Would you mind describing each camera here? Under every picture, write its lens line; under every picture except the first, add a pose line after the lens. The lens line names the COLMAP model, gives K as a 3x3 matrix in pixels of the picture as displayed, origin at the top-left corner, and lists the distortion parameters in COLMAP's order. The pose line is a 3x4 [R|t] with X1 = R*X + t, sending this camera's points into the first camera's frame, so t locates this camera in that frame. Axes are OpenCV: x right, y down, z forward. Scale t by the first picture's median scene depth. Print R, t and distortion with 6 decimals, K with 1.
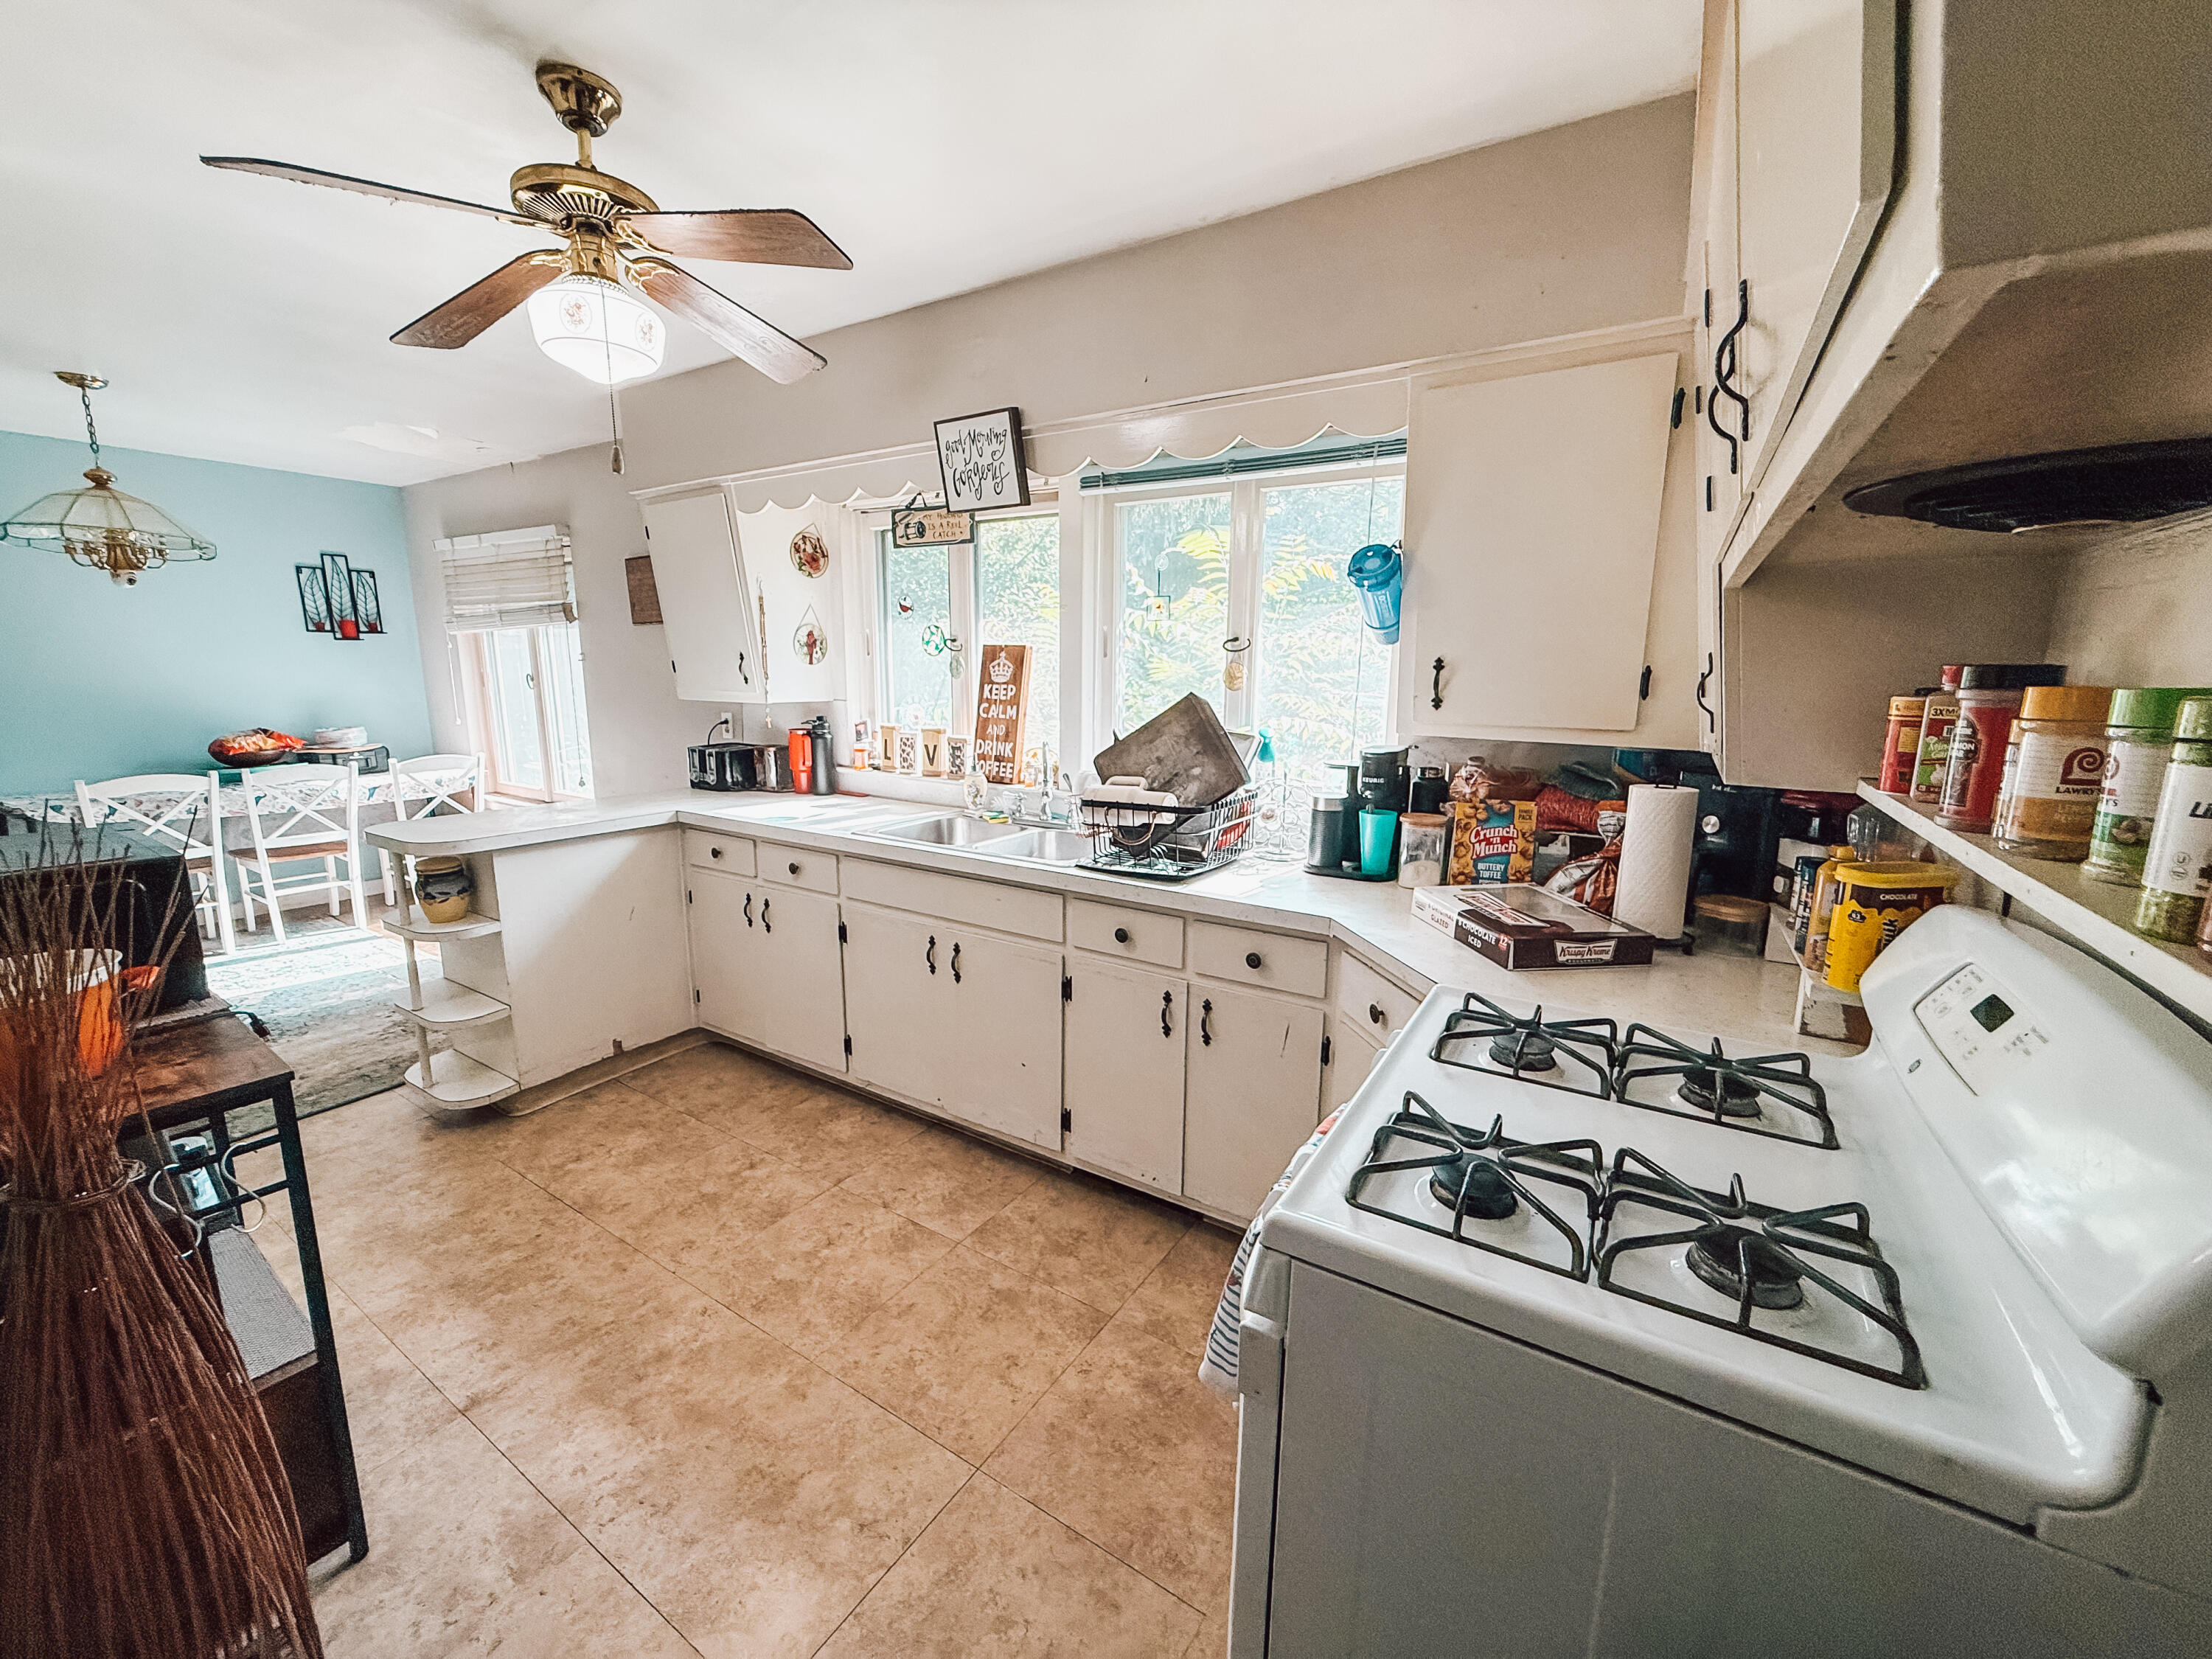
lens RADIAL K [[881.2, 0, 1098.9], [0, 881.2, 827.8], [0, 0, 1]] dist [0.001147, 0.000480]
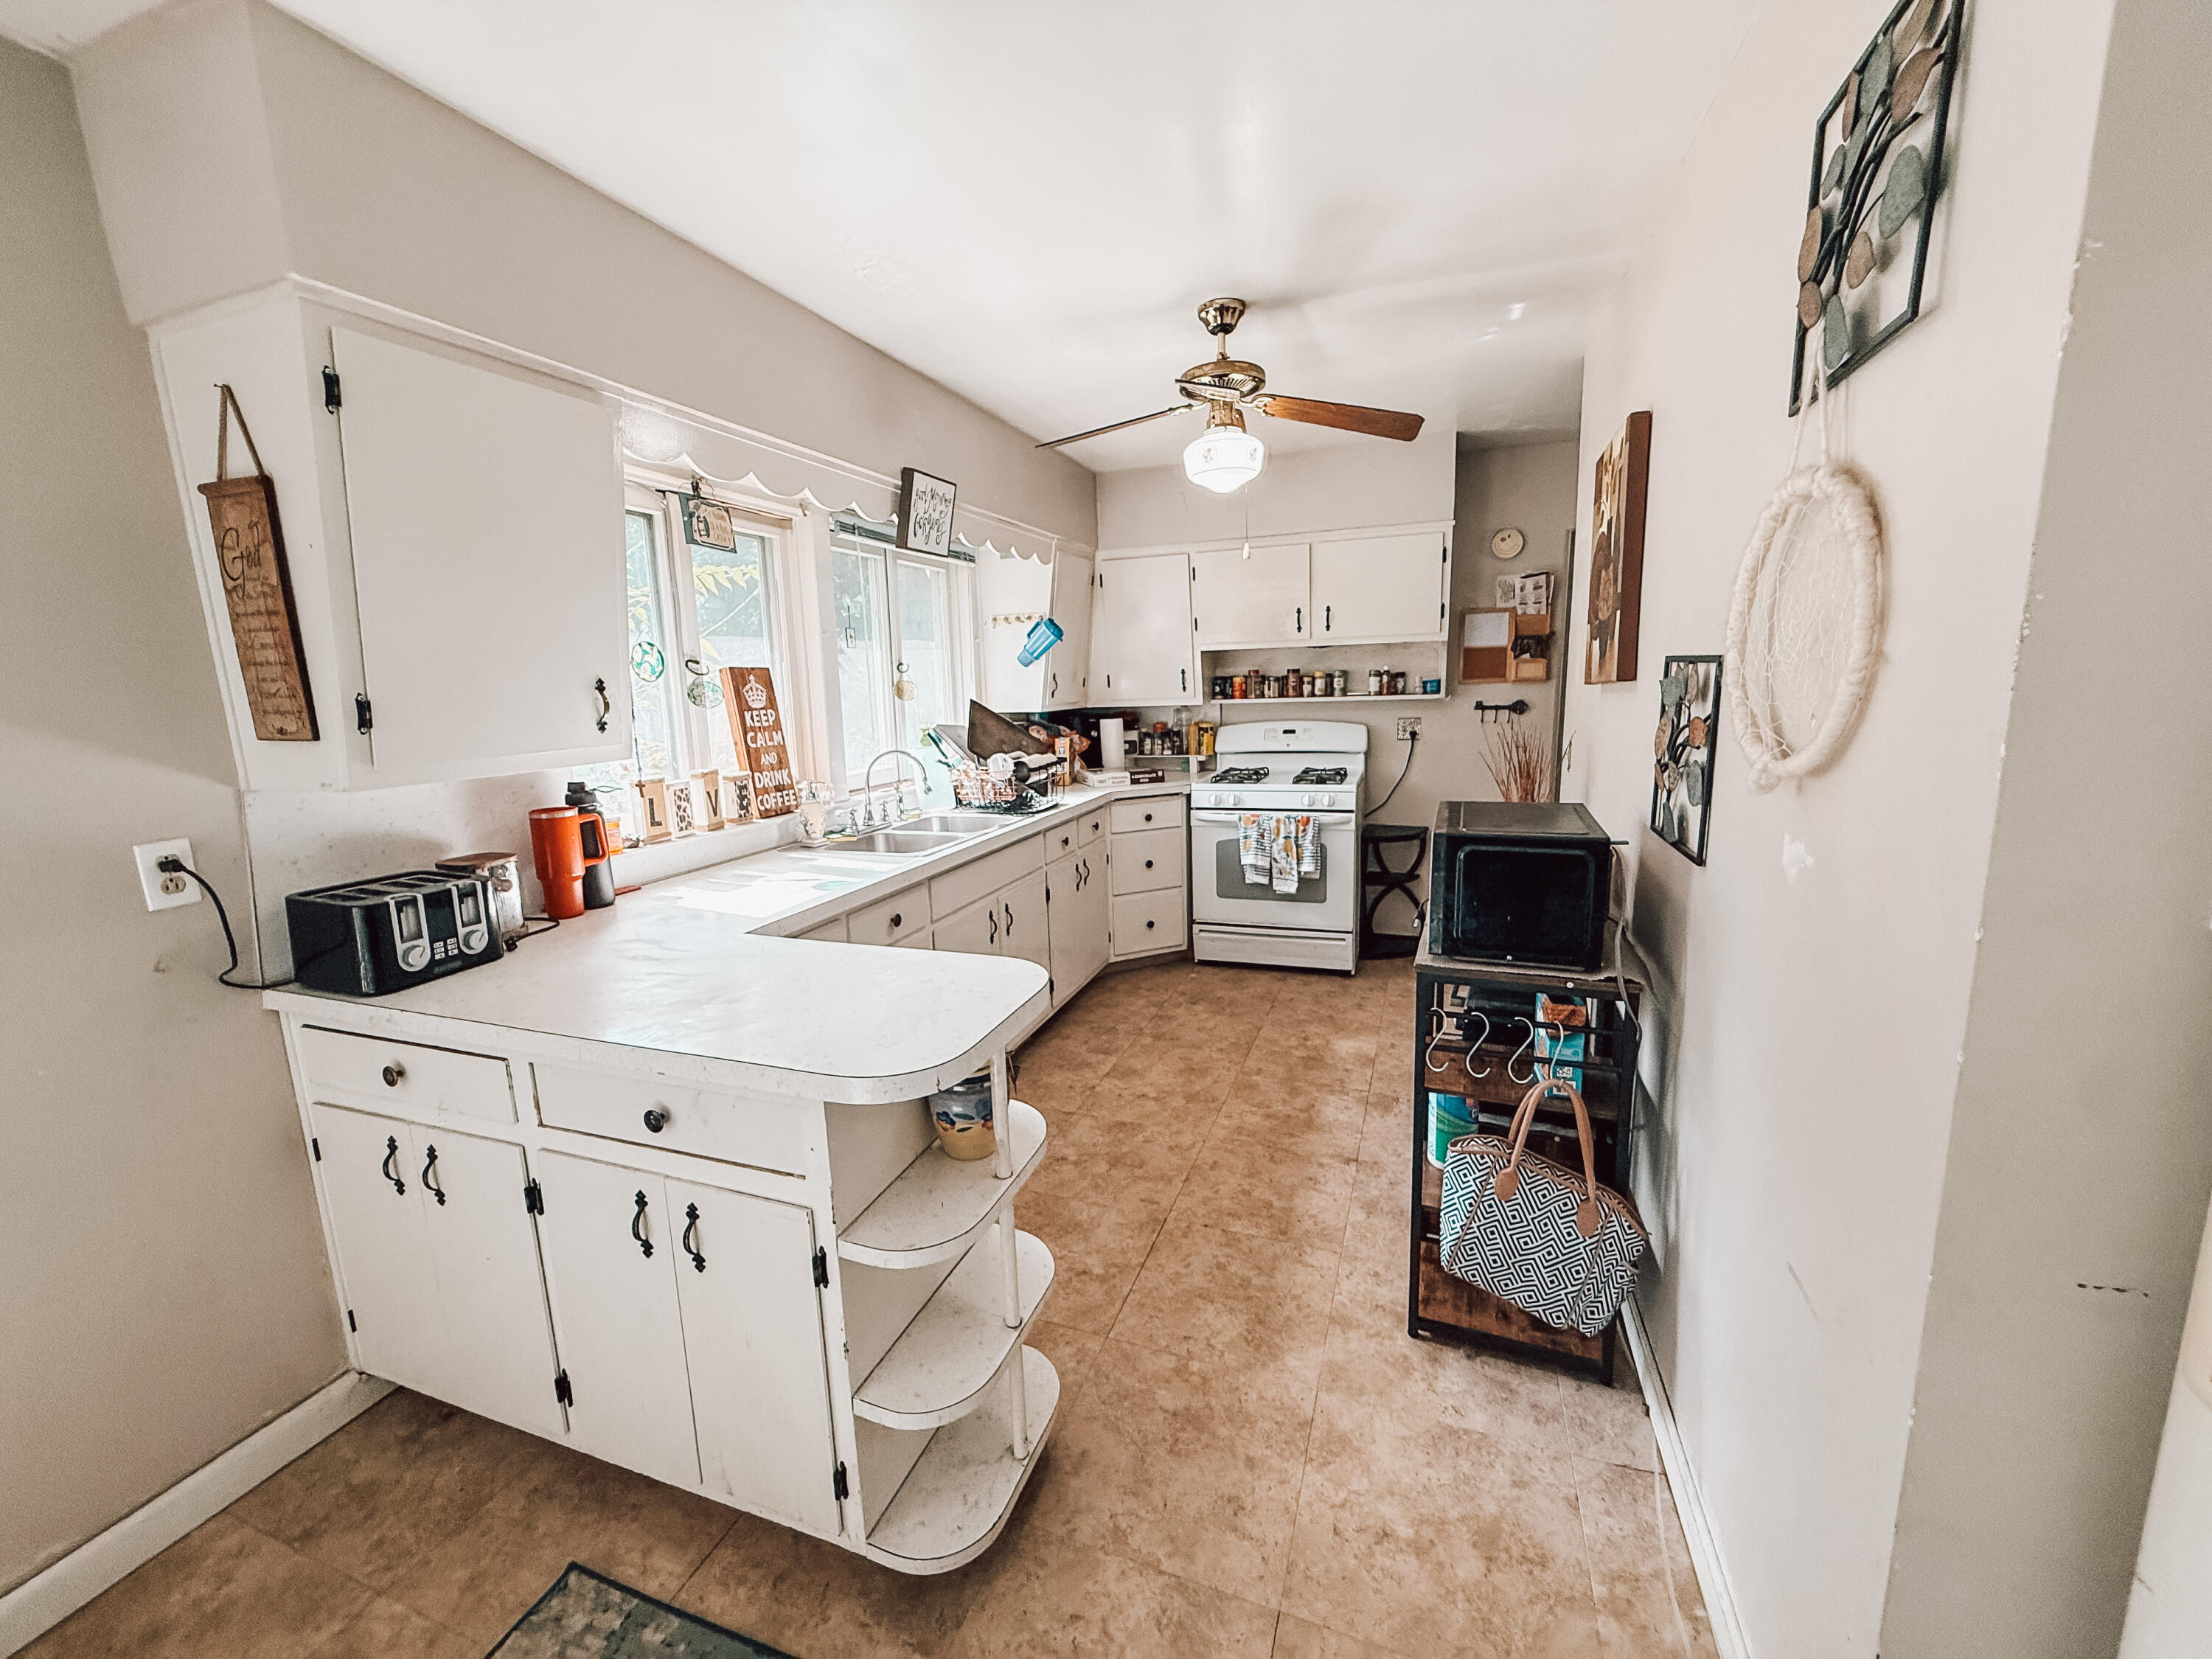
lens RADIAL K [[881.2, 0, 1098.9], [0, 881.2, 827.8], [0, 0, 1]] dist [0.001147, 0.000480]
pose [[-0.207296, -0.169035, 0.963564, -1.267074], [0.207694, 0.954901, 0.212198, -0.193165], [-0.955977, 0.244114, -0.162839, 0.971186]]
